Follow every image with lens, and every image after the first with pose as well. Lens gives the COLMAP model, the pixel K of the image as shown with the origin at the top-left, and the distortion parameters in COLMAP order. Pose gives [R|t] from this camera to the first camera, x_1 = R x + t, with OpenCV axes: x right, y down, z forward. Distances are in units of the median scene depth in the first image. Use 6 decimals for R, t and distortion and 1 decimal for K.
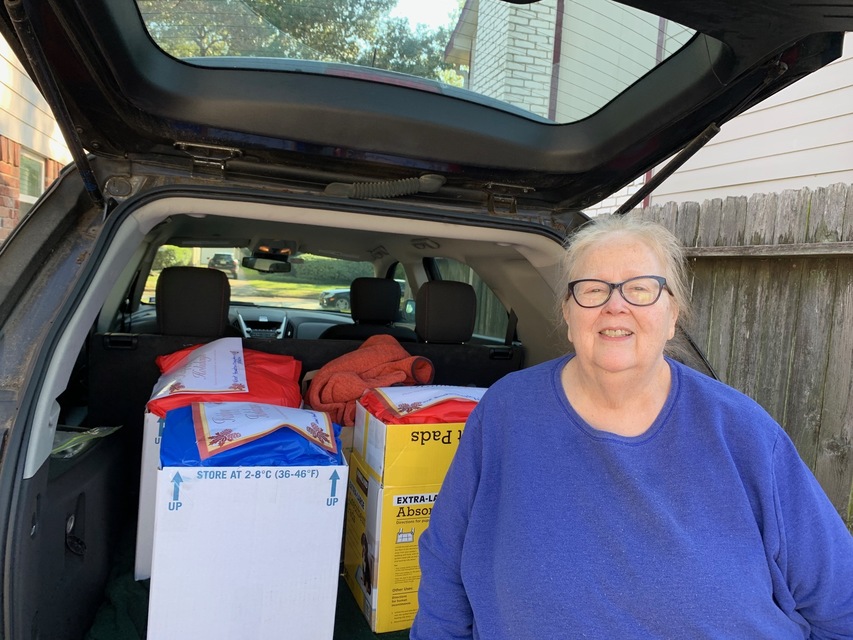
lens RADIAL K [[671.2, 0, 426.5], [0, 671.2, 320.0], [0, 0, 1]] dist [0.076127, -0.133095]
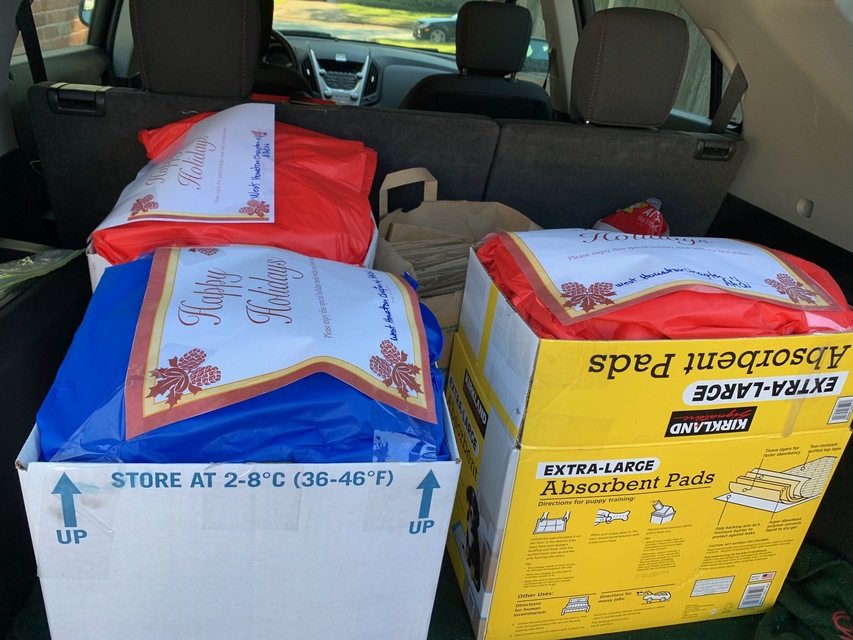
lens RADIAL K [[671.2, 0, 426.5], [0, 671.2, 320.0], [0, 0, 1]] dist [0.076127, -0.133095]
pose [[0.989331, 0.091406, -0.113441, -0.084611], [-0.044099, 0.930042, 0.364796, -0.024310], [0.138850, -0.355902, 0.924151, 0.547402]]
